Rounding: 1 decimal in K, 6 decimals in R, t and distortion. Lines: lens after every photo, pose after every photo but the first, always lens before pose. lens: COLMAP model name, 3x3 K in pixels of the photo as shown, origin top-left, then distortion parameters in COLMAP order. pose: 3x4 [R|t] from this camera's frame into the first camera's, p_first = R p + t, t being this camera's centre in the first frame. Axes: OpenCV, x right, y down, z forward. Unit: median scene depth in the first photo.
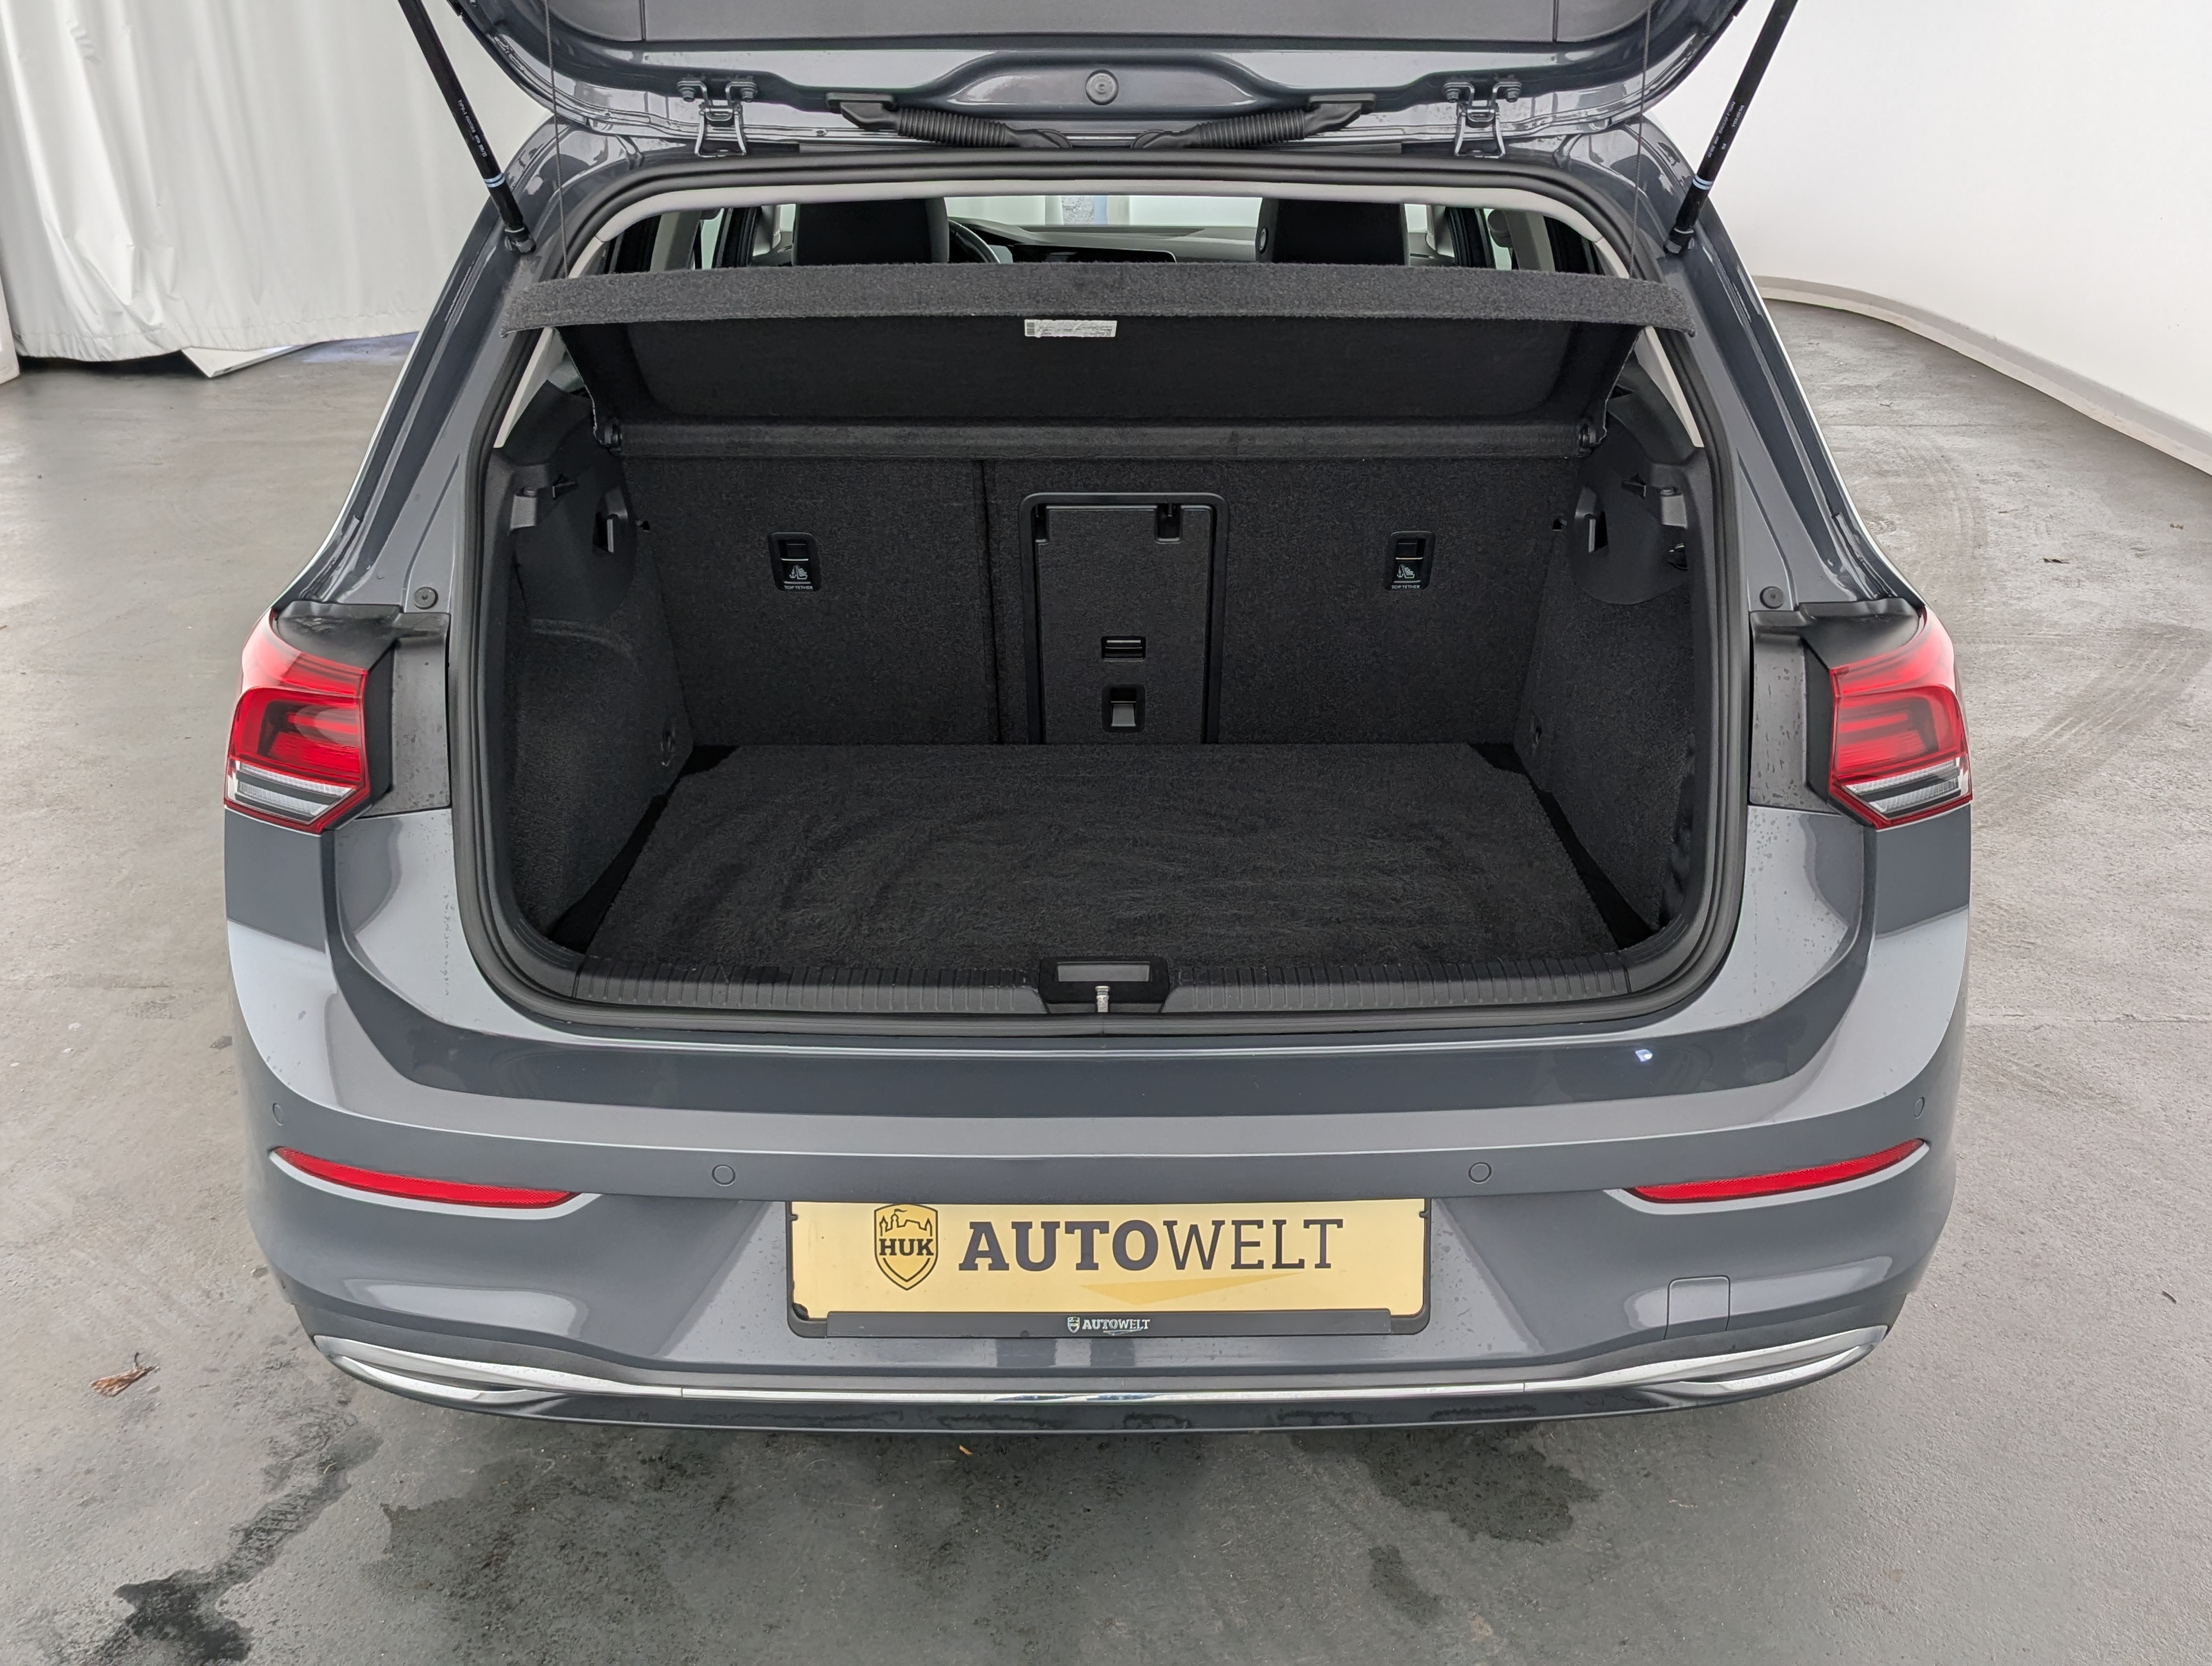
lens RADIAL K [[2024.9, 0, 1112.4], [0, 2024.9, 794.1], [0, 0, 1]] dist [0.046904, 0.000000]
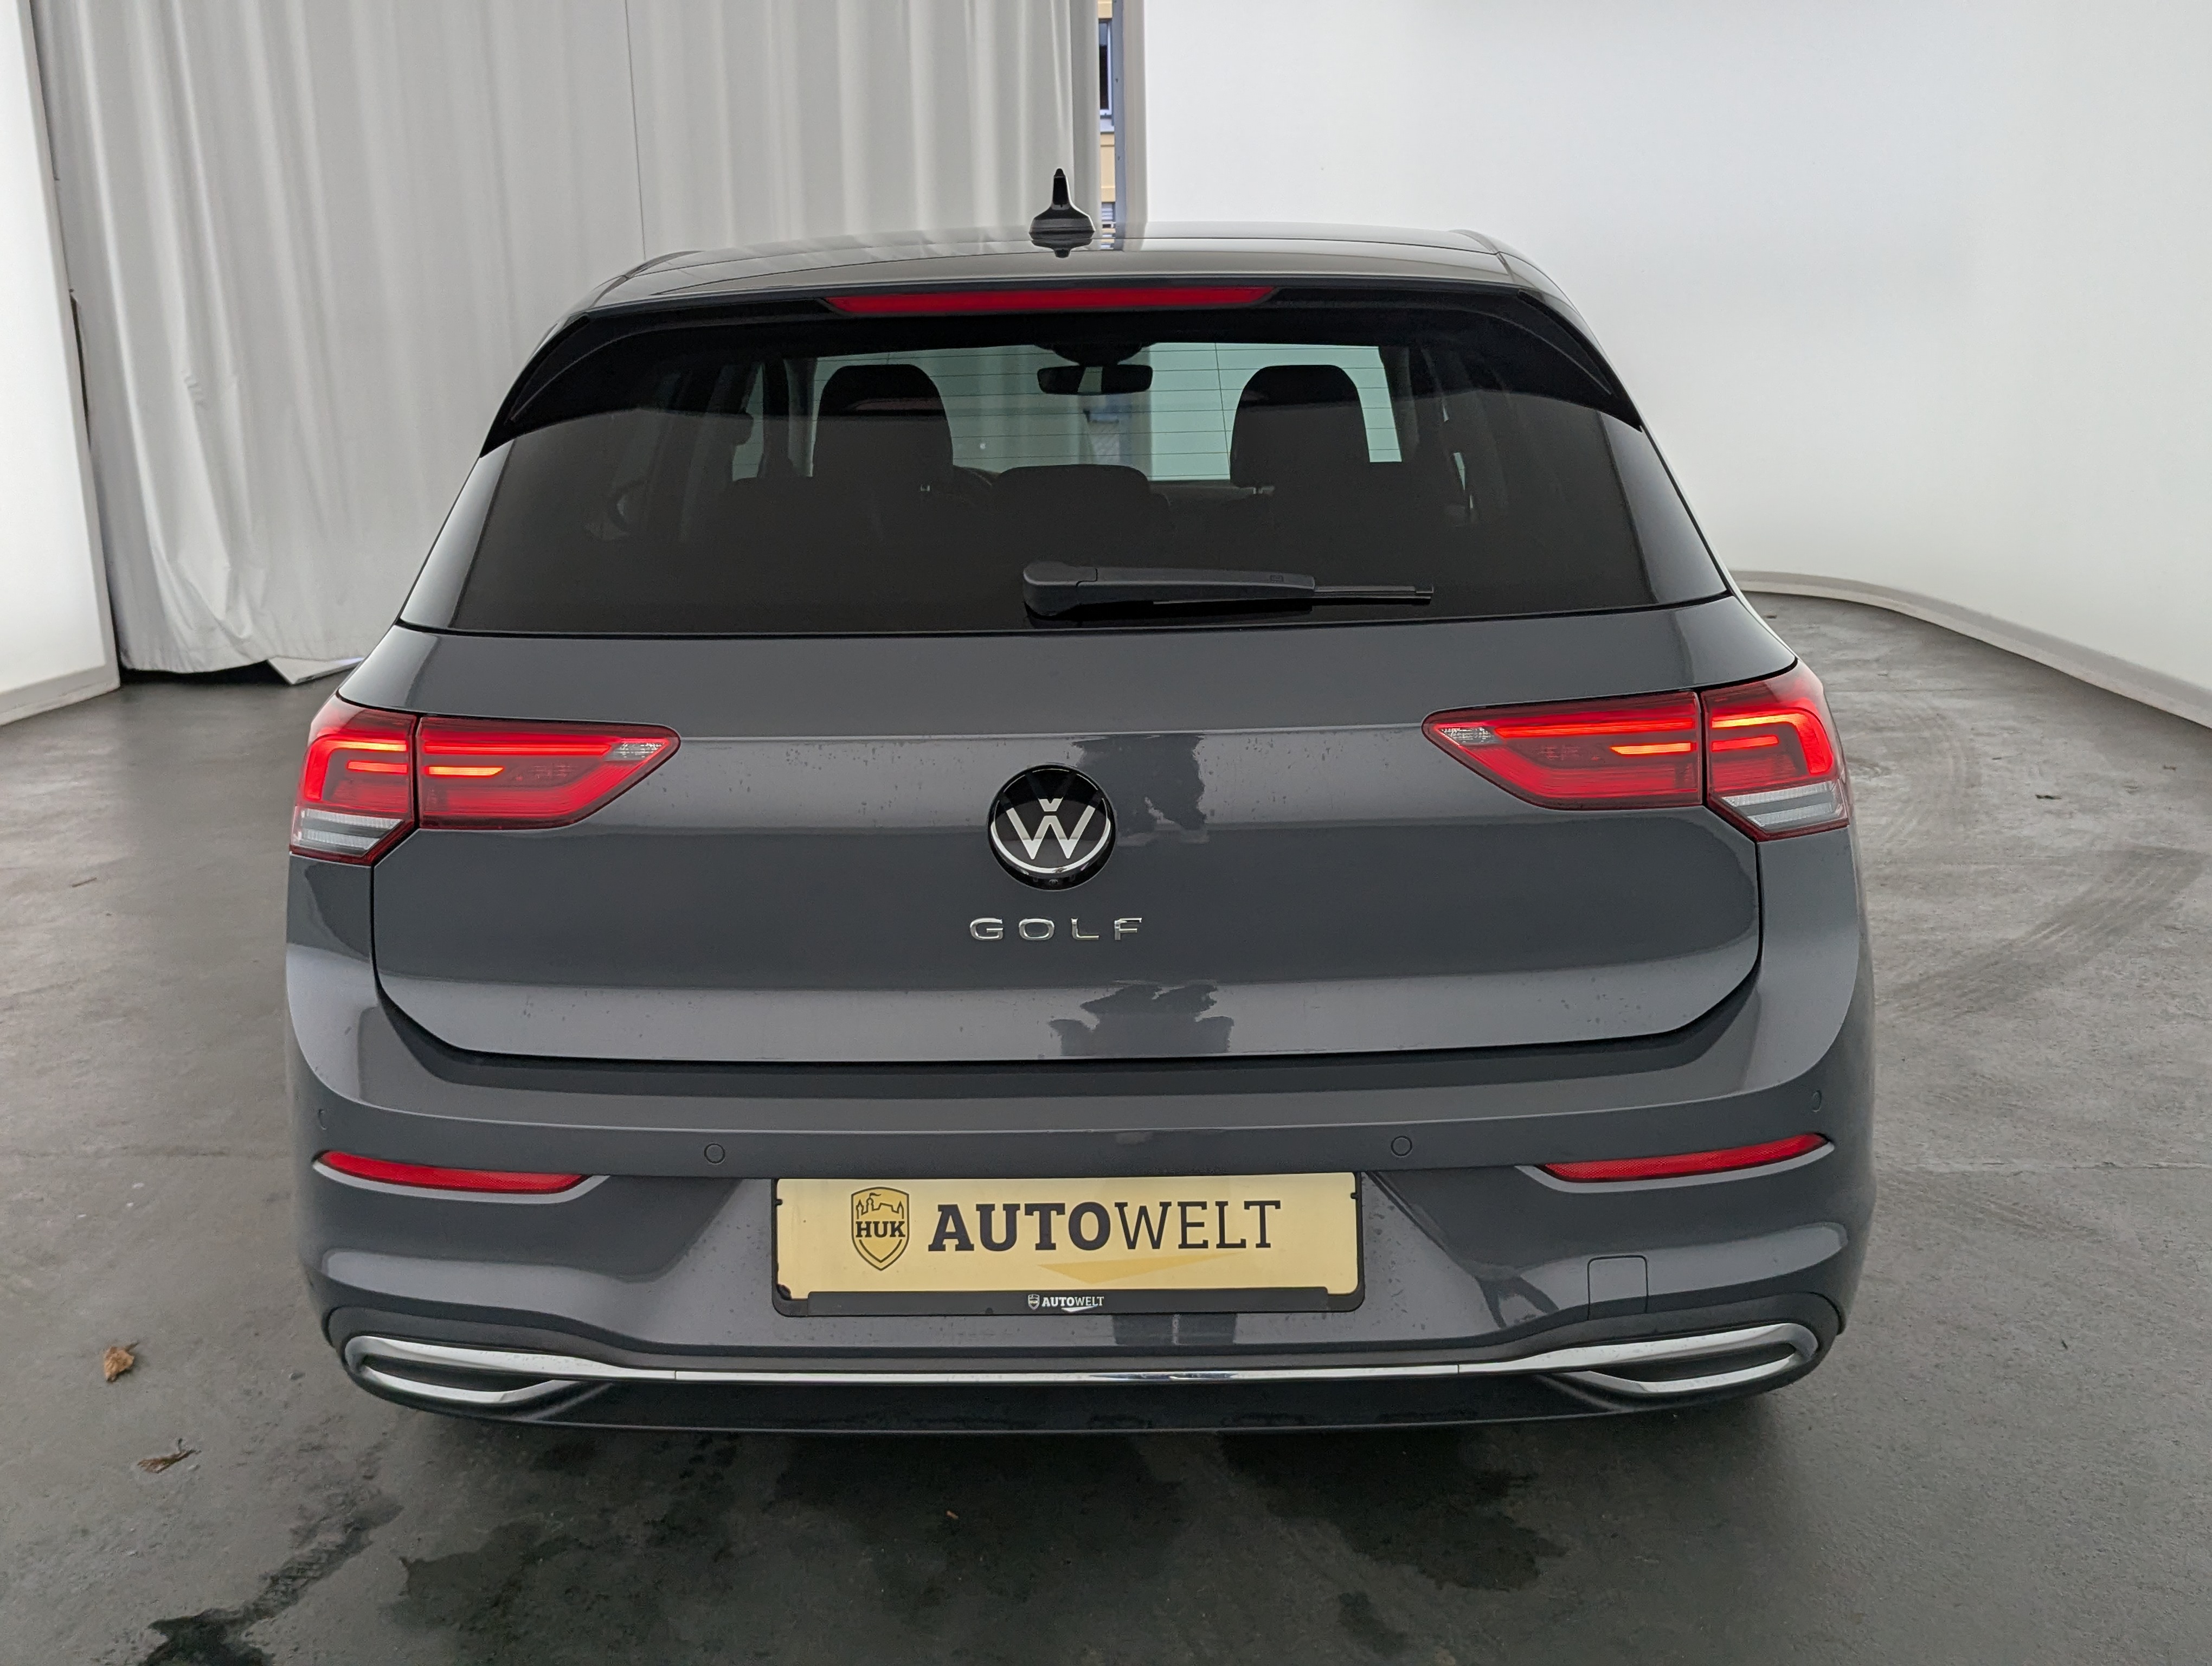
lens RADIAL K [[2024.9, 0, 1069.0], [0, 2024.9, 815.0], [0, 0, 1]] dist [0.046904, 0.000000]
pose [[0.998872, -0.018277, -0.043829, 0.043931], [0.011040, 0.987056, -0.159997, 0.150790], [0.046186, 0.159332, 0.986144, -0.092167]]
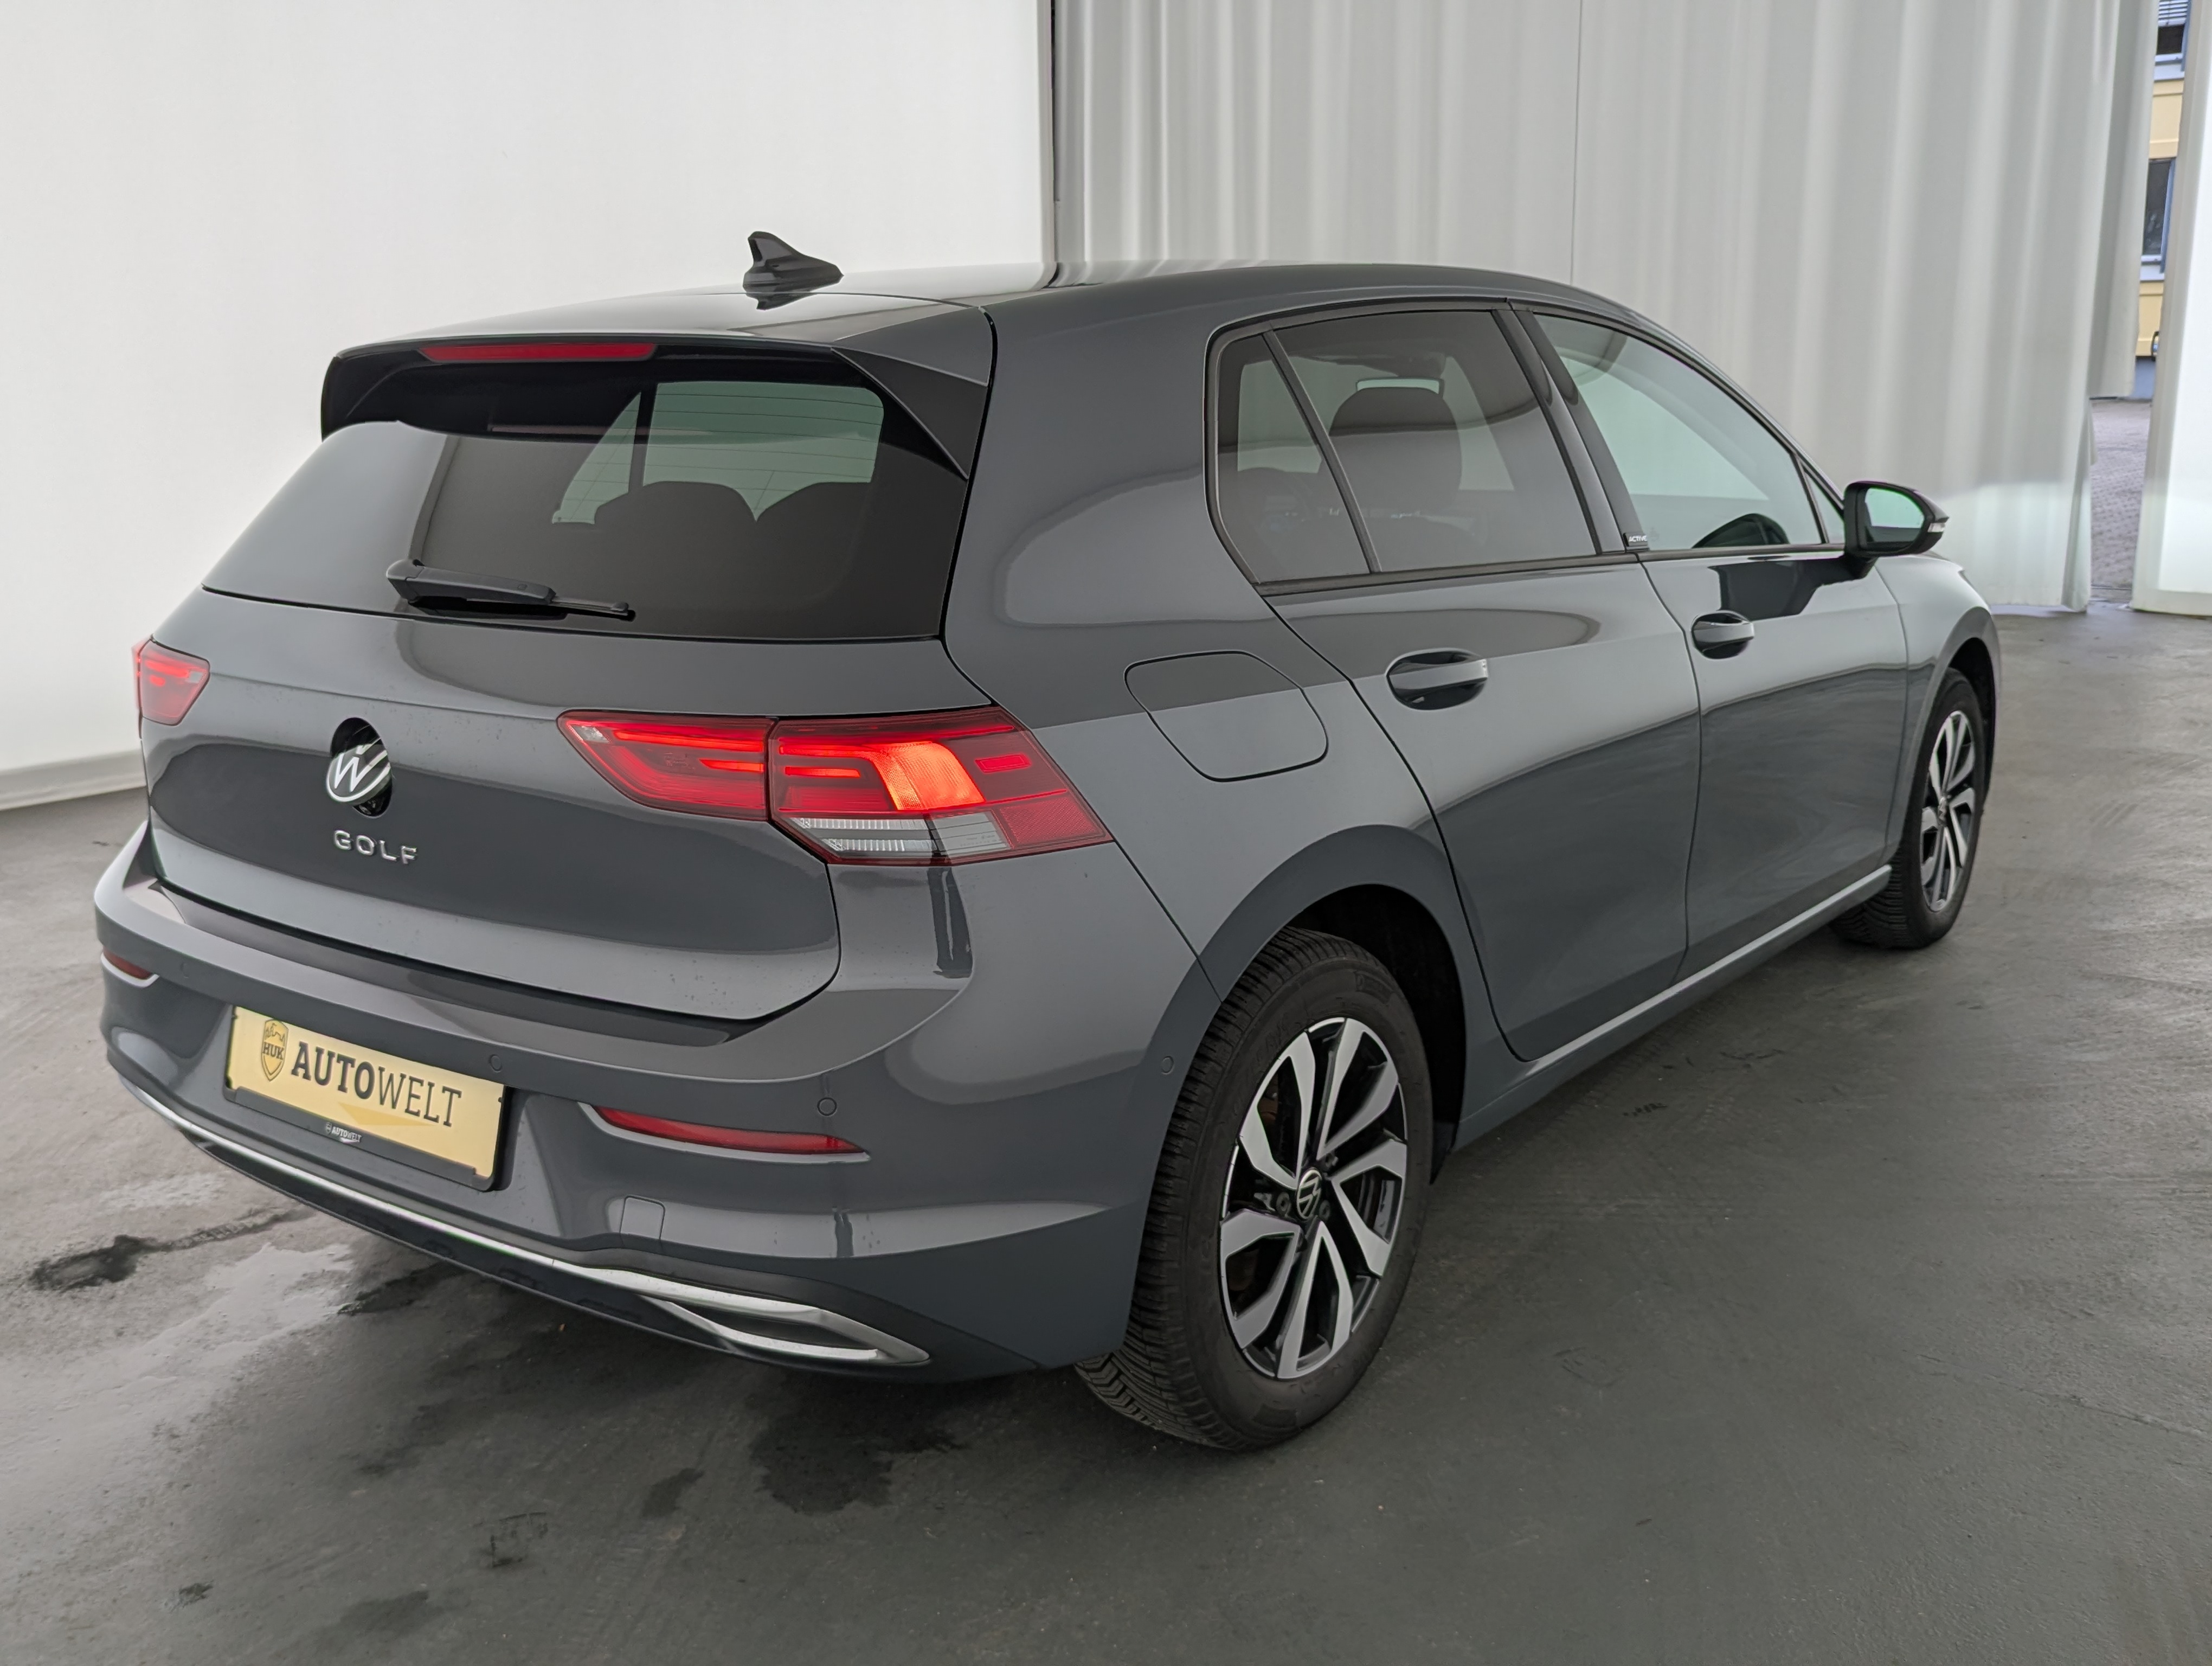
lens RADIAL K [[2024.9, 0, 1127.5], [0, 2024.9, 838.3], [0, 0, 1]] dist [0.046904, 0.000000]
pose [[0.792585, 0.121515, -0.597531, 1.052350], [-0.209807, 0.974454, -0.080128, 0.052435], [0.572530, 0.188875, 0.797832, 0.125653]]
